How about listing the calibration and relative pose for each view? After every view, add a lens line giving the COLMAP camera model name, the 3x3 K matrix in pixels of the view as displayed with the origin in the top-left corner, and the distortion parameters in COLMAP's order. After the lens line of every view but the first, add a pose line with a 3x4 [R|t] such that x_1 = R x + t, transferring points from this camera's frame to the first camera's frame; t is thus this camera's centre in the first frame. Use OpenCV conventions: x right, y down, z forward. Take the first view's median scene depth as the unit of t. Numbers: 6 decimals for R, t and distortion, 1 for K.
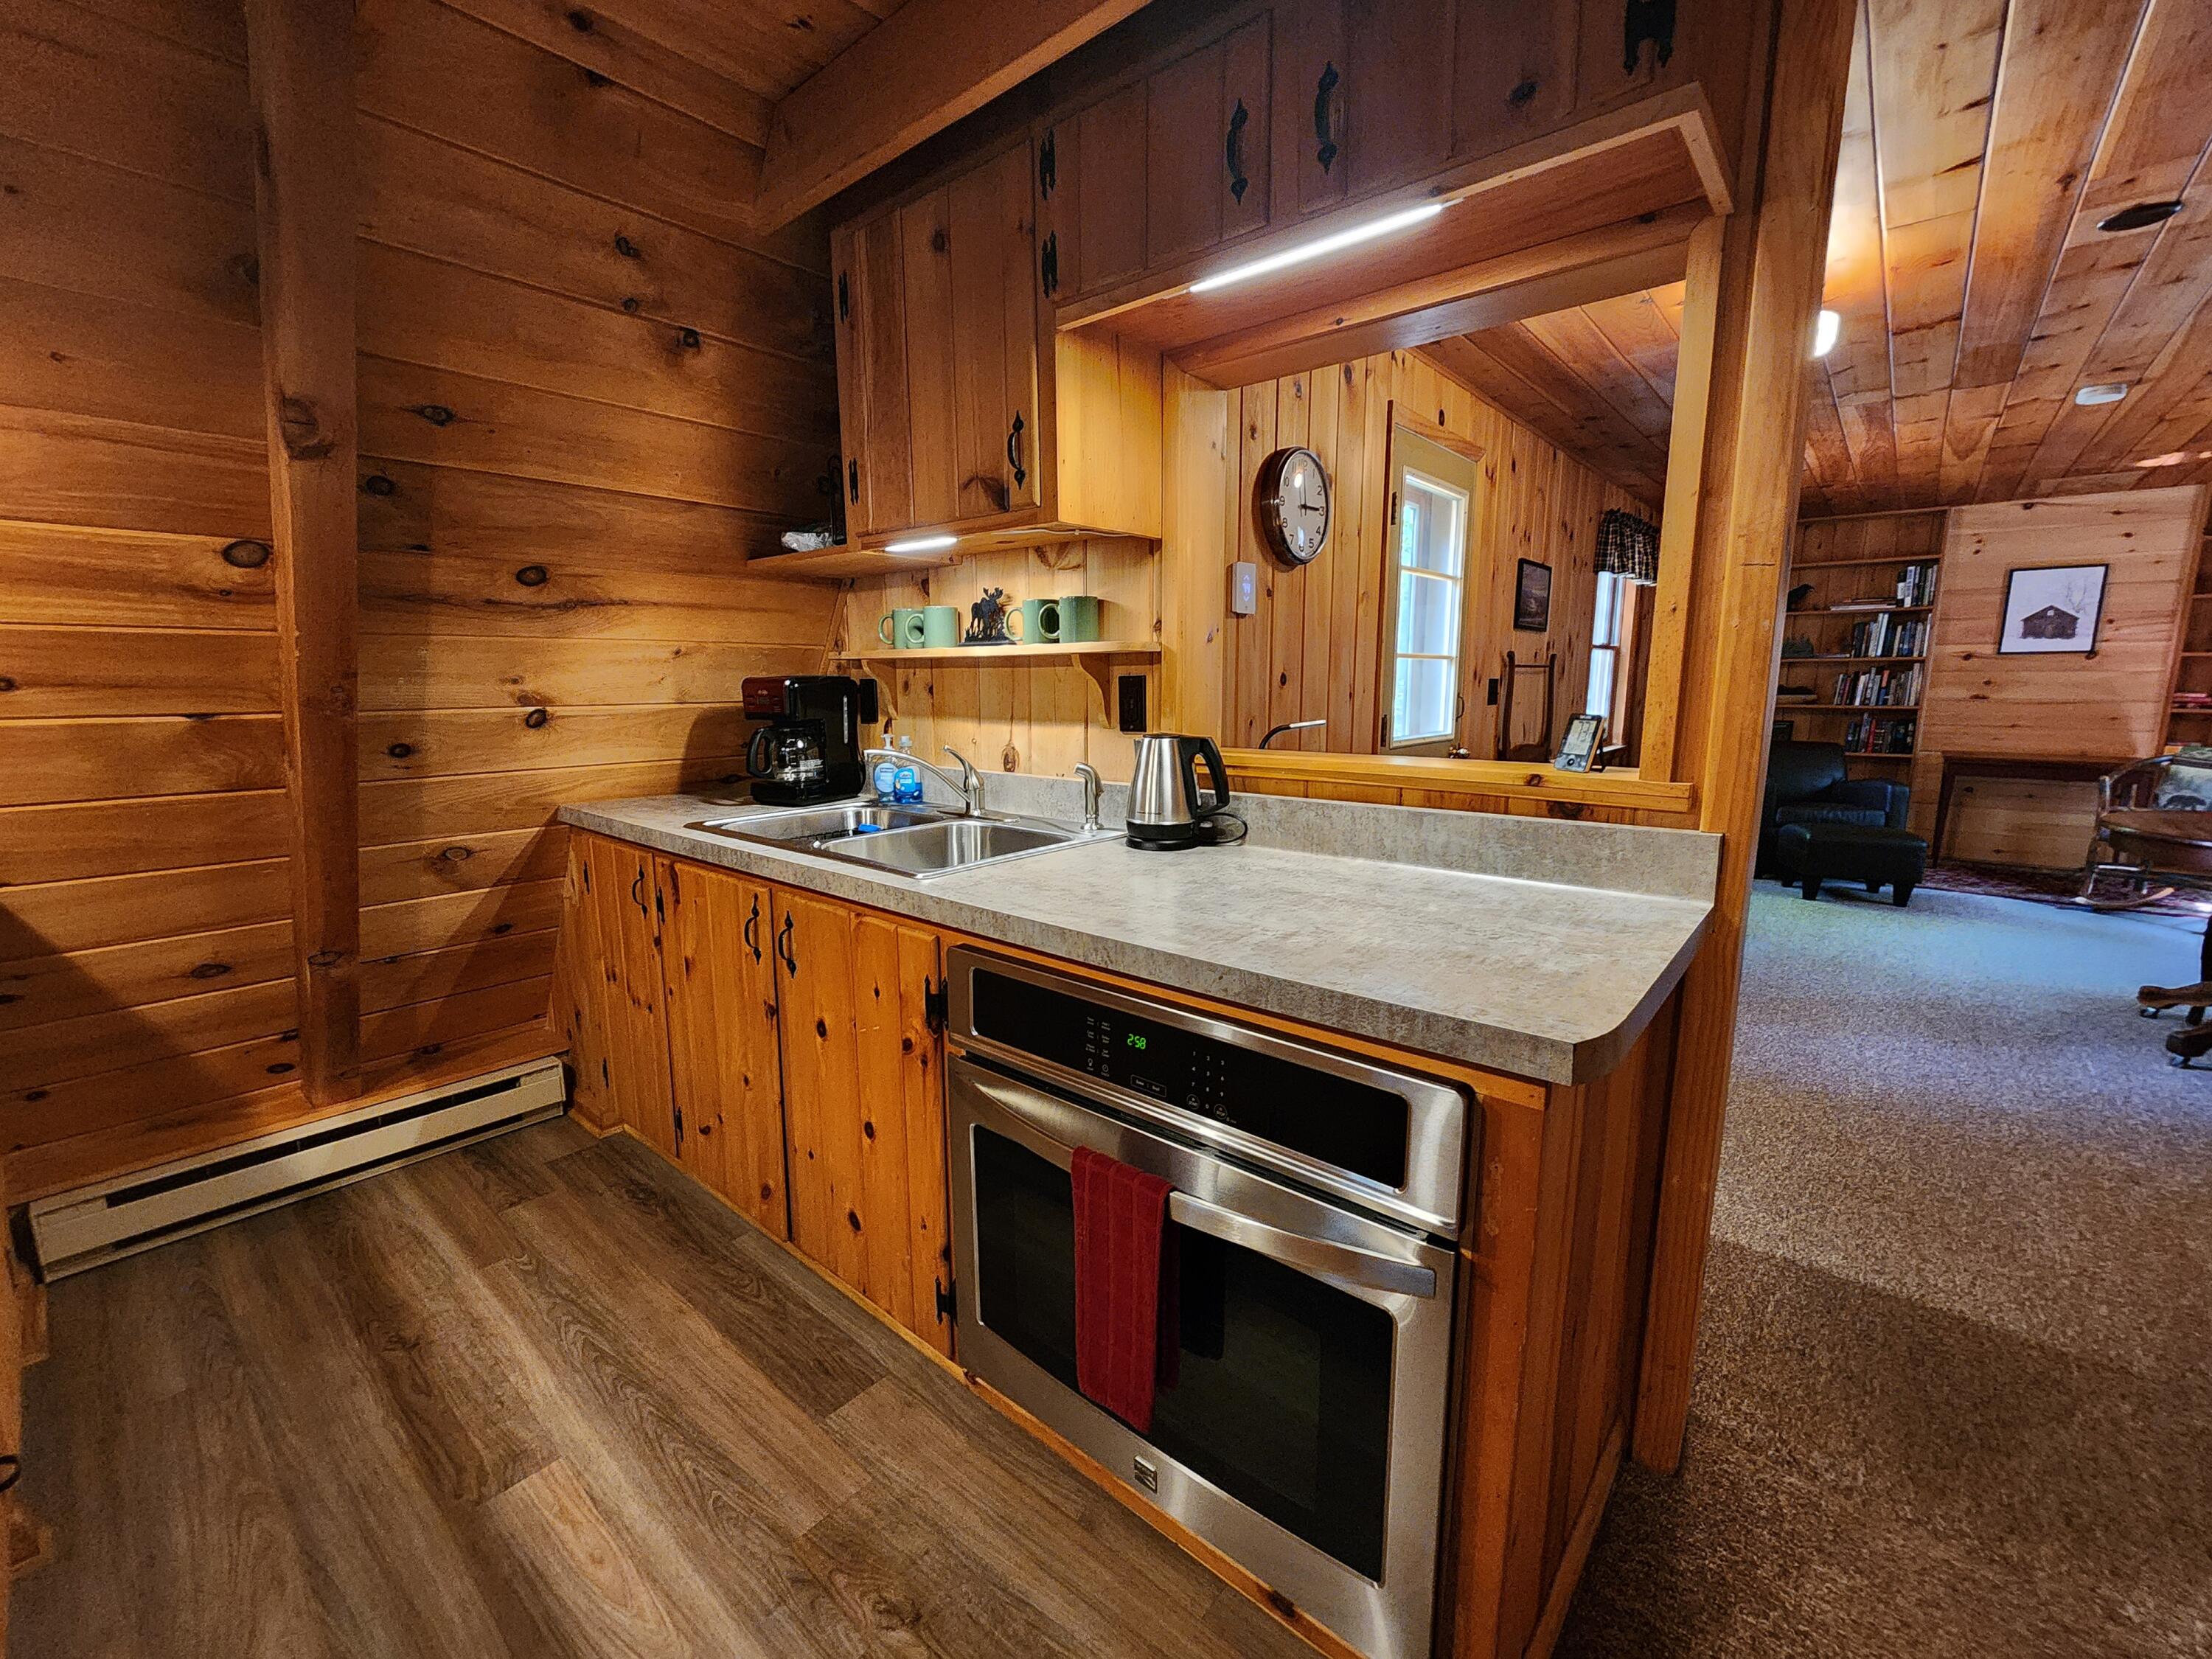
lens RADIAL K [[914.7, 0, 1105.5], [0, 914.7, 836.5], [0, 0, 1]] dist [0.002462, -0.000577]
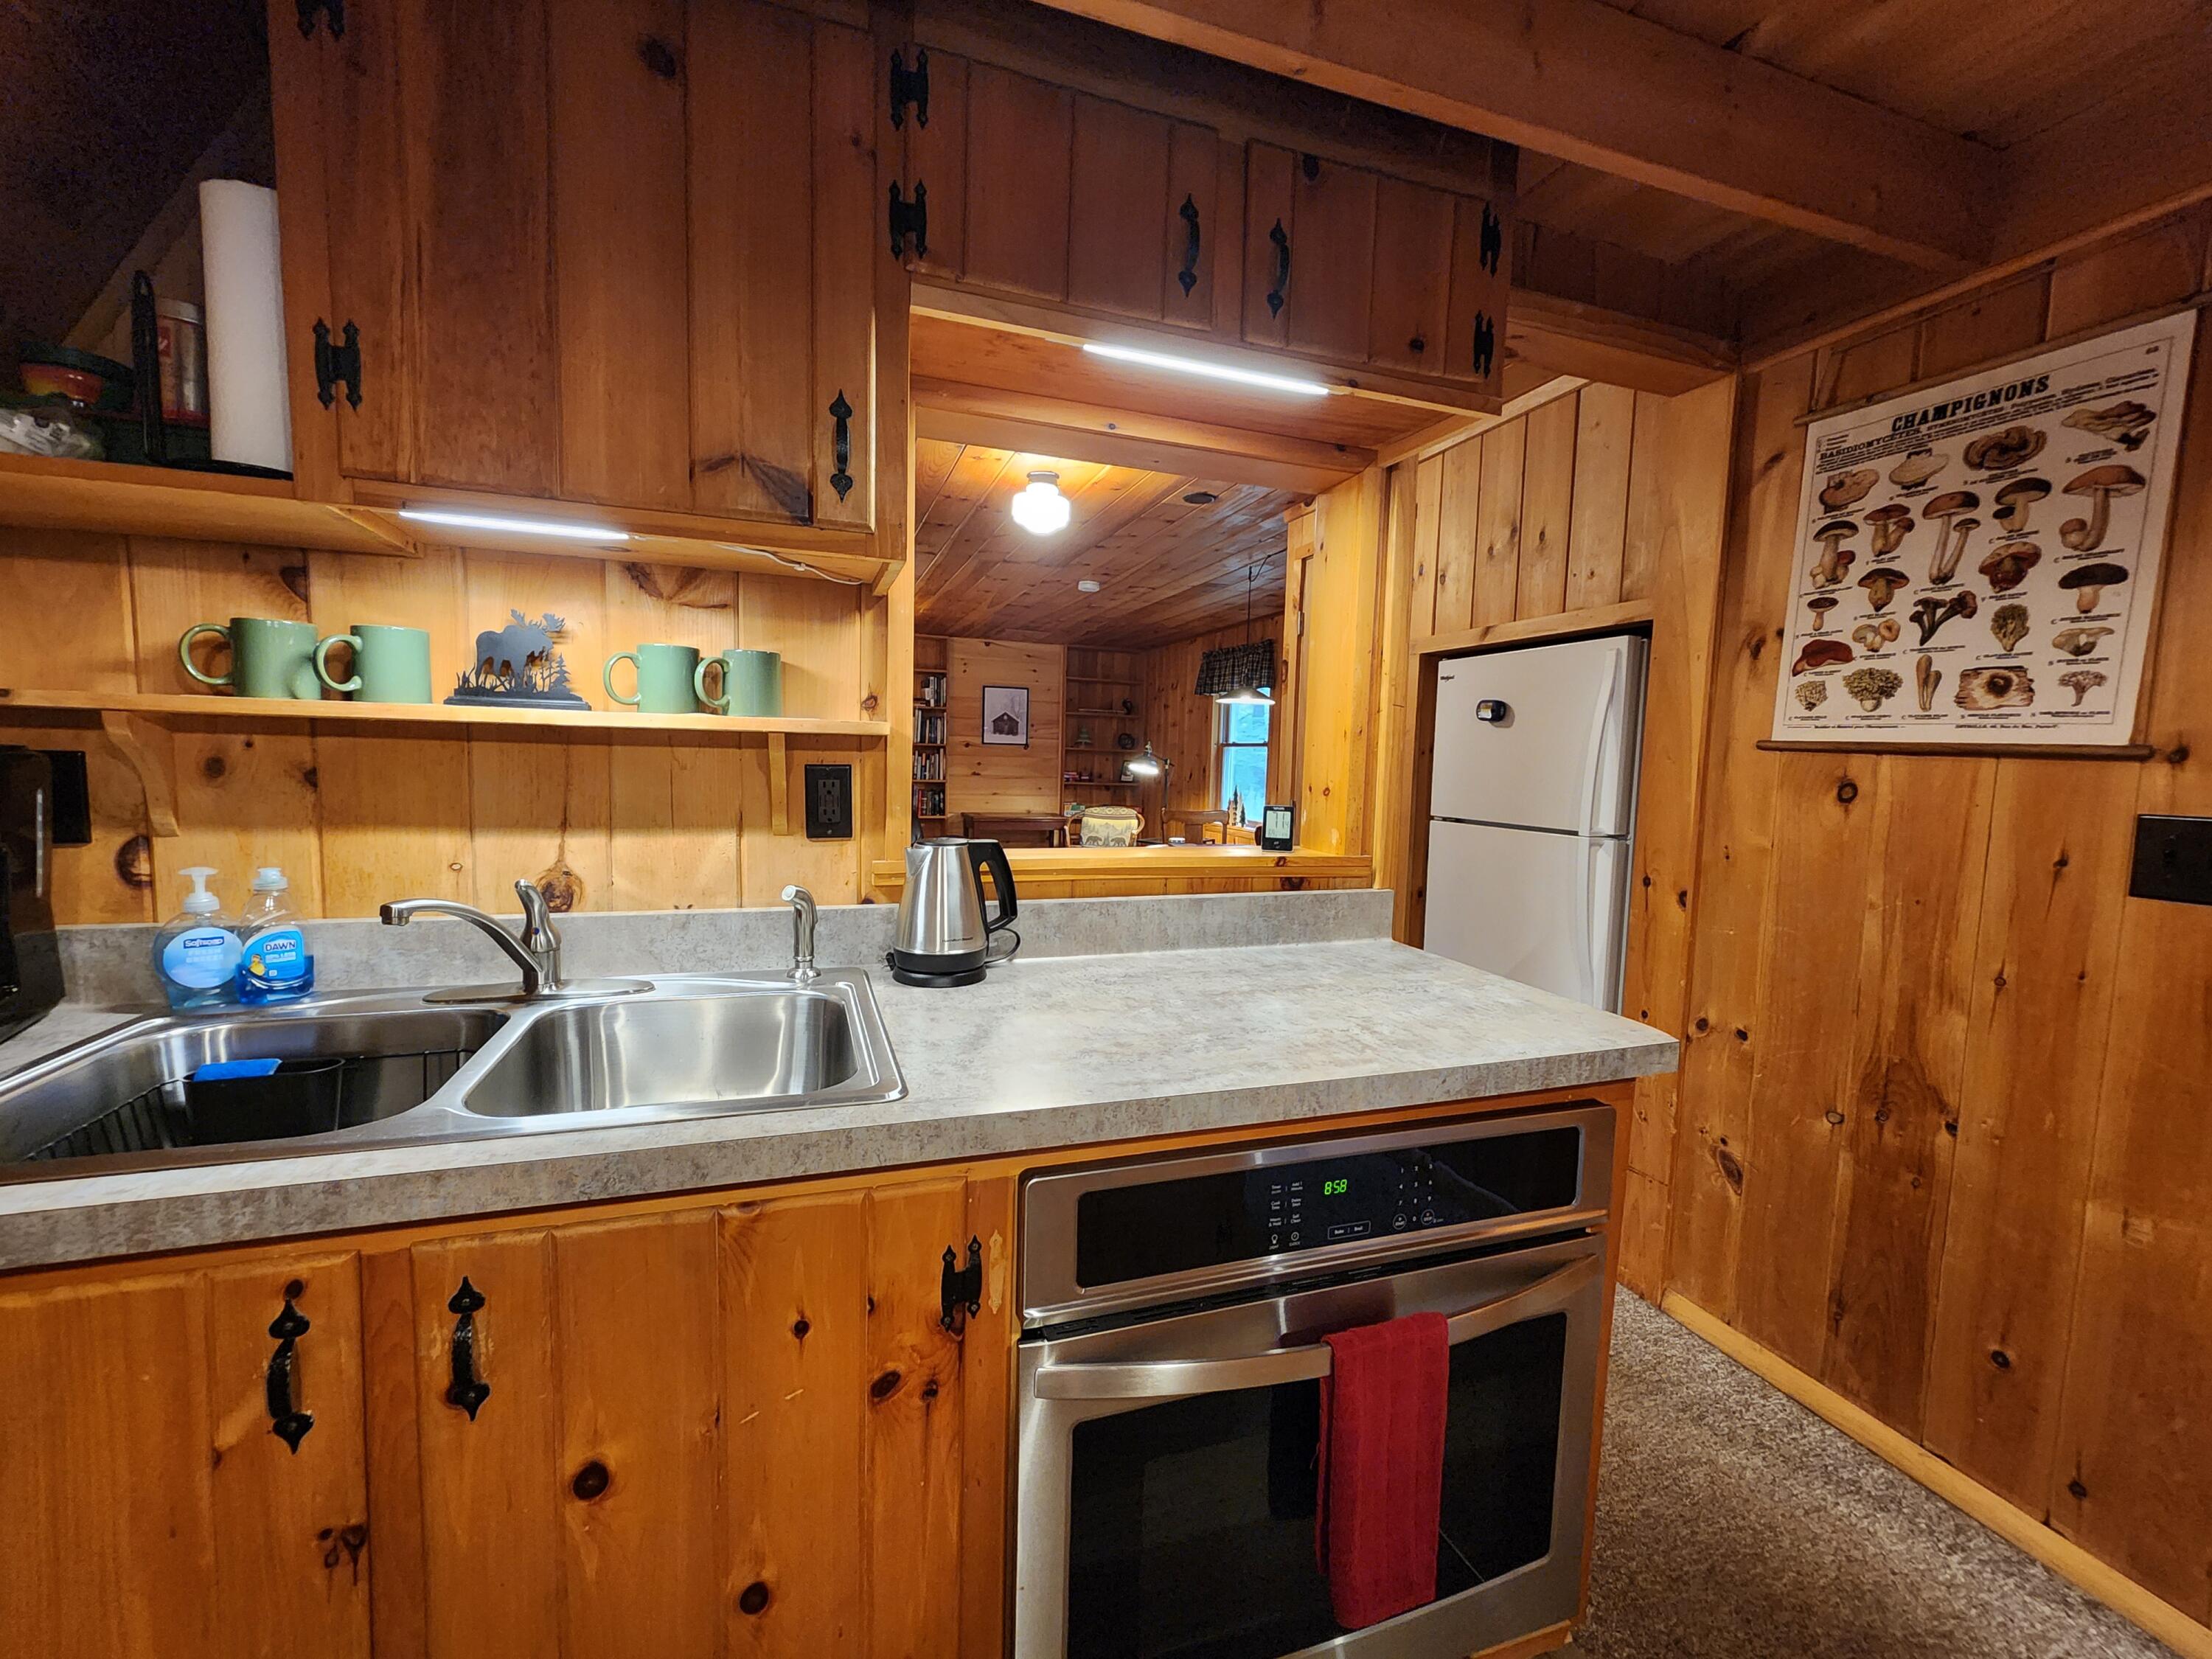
lens RADIAL K [[914.7, 0, 1101.0], [0, 914.7, 835.6], [0, 0, 1]] dist [0.002462, -0.000577]
pose [[0.504488, -0.054846, 0.861675, -0.460515], [0.118482, 0.992937, -0.006167, -0.077121], [-0.855251, 0.105205, 0.507423, 0.387975]]
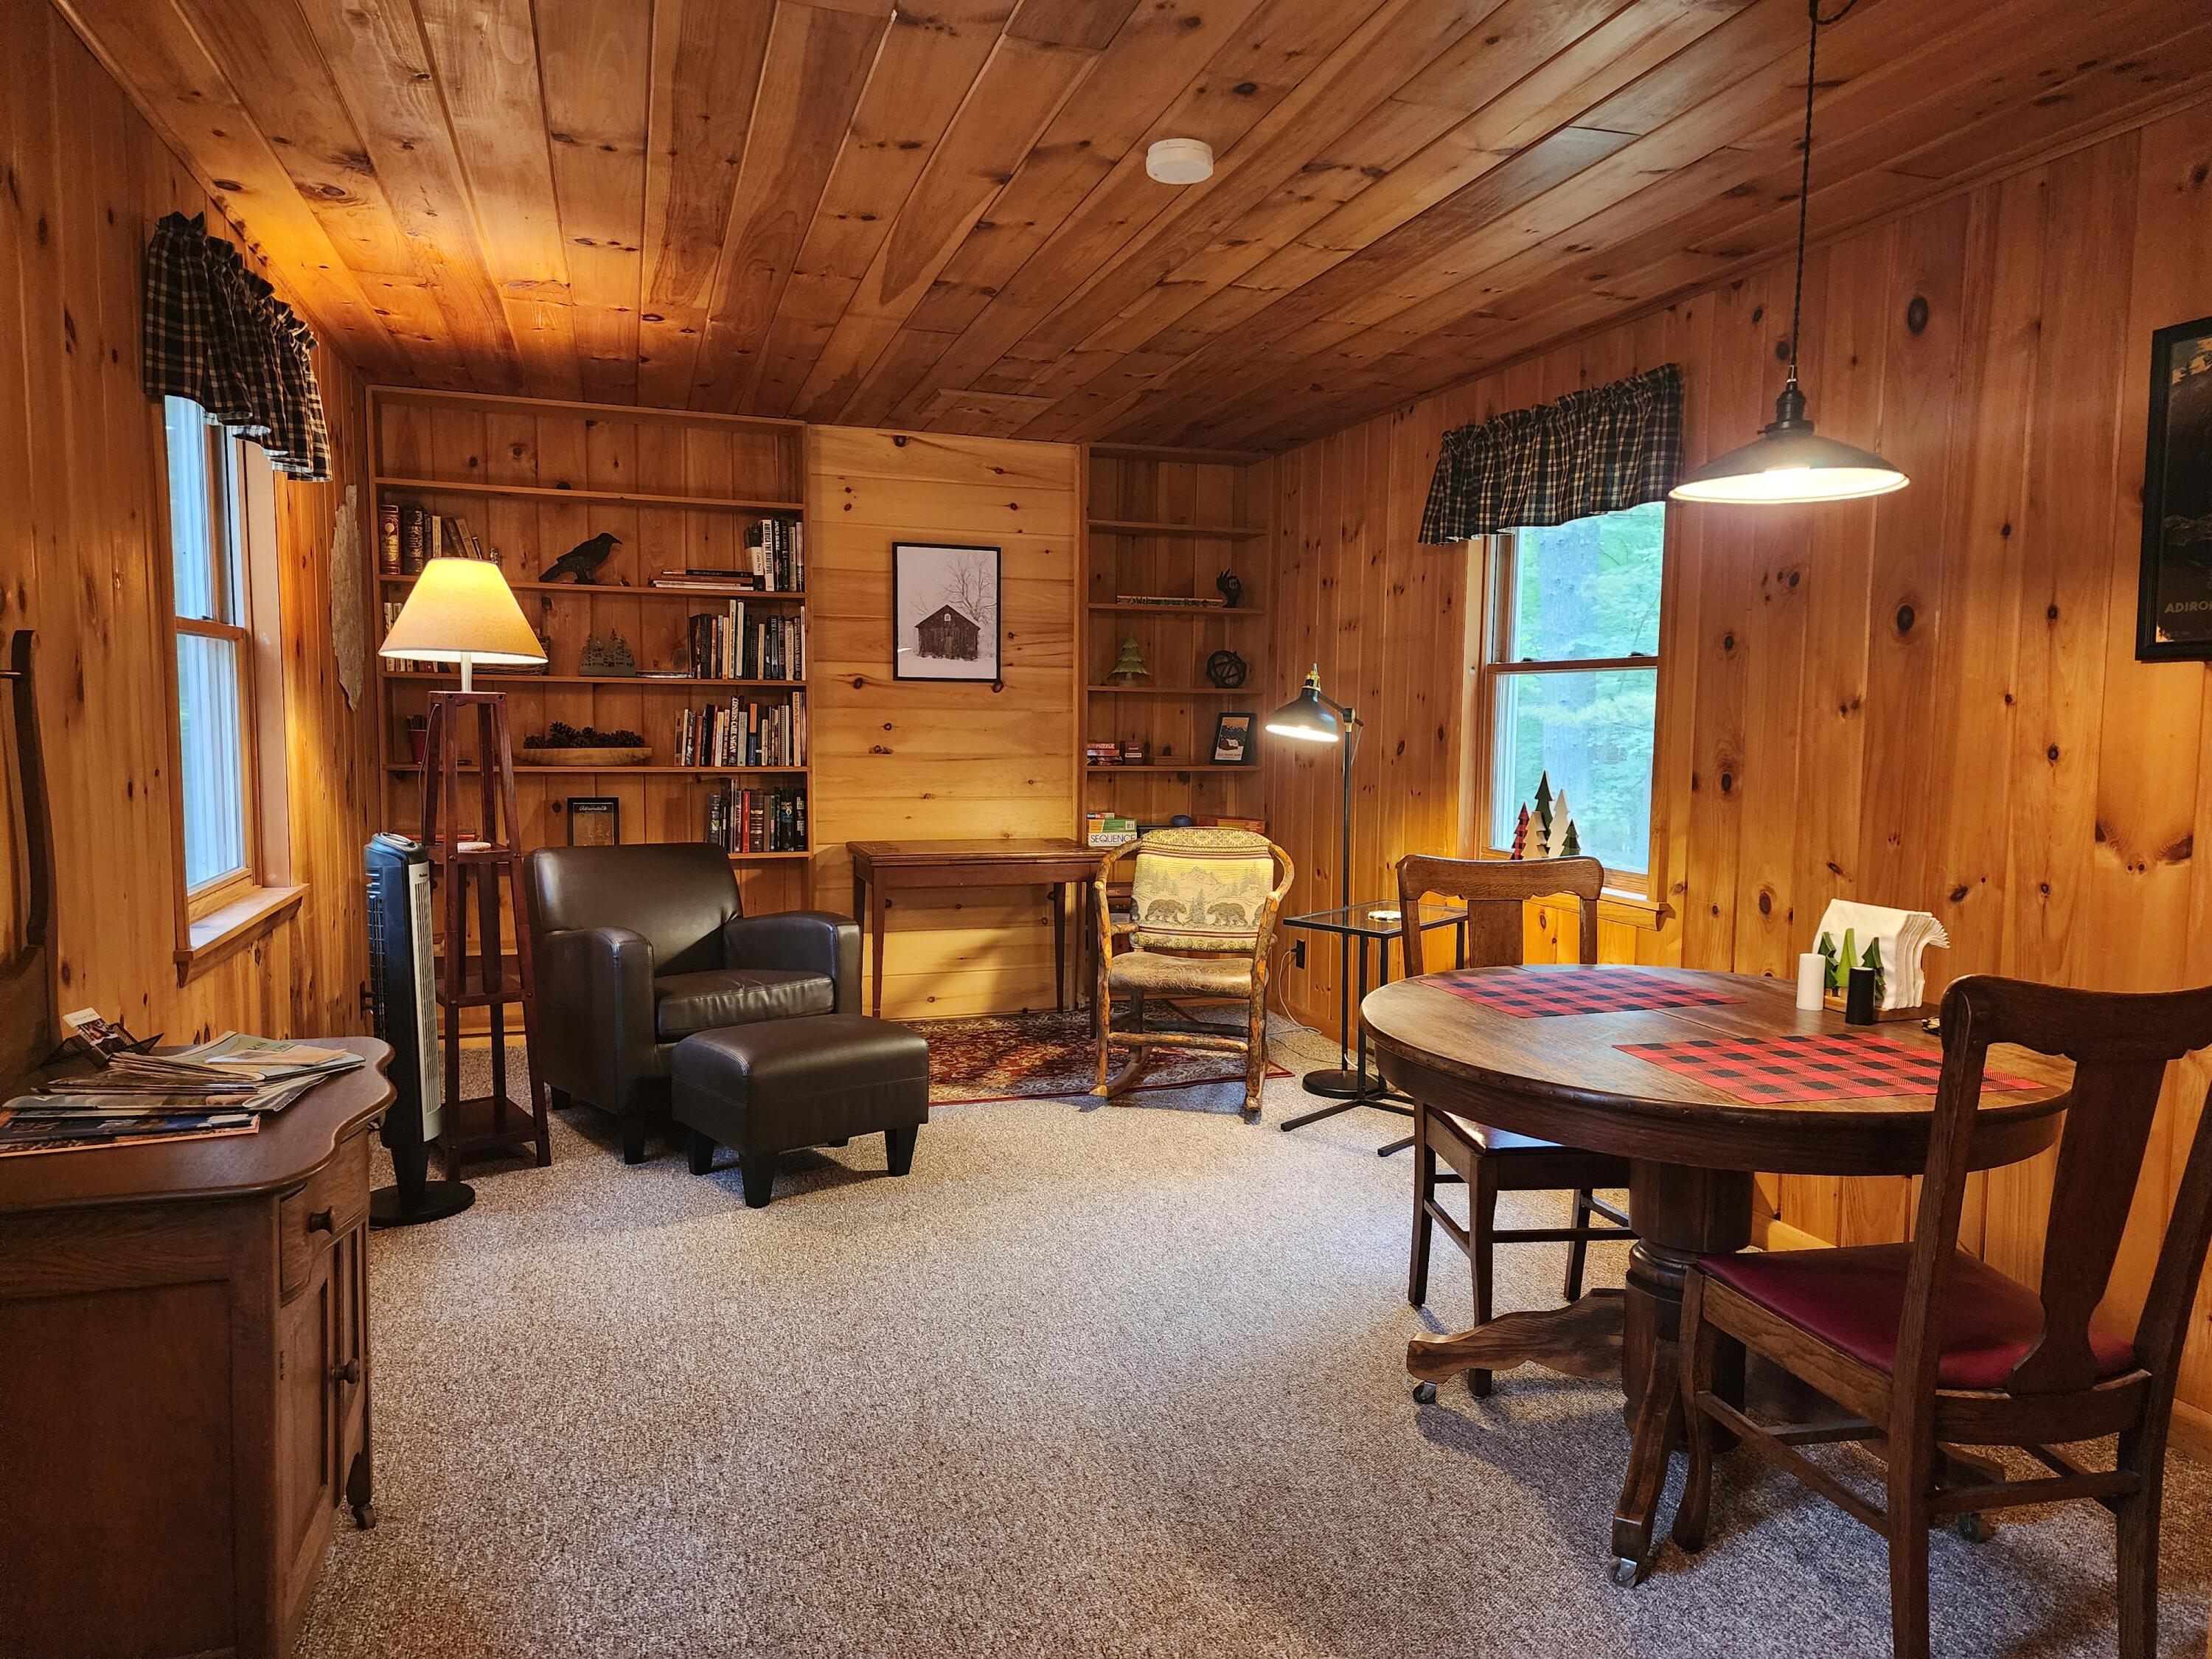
lens RADIAL K [[1469.9, 0, 1115.7], [0, 1469.9, 849.1], [0, 0, 1]] dist [0.051087, -0.035697]
pose [[0.510400, -0.070795, 0.857018, 0.588242], [0.133782, 0.991008, 0.002189, -0.200292], [-0.849467, 0.113537, 0.515282, 1.093908]]
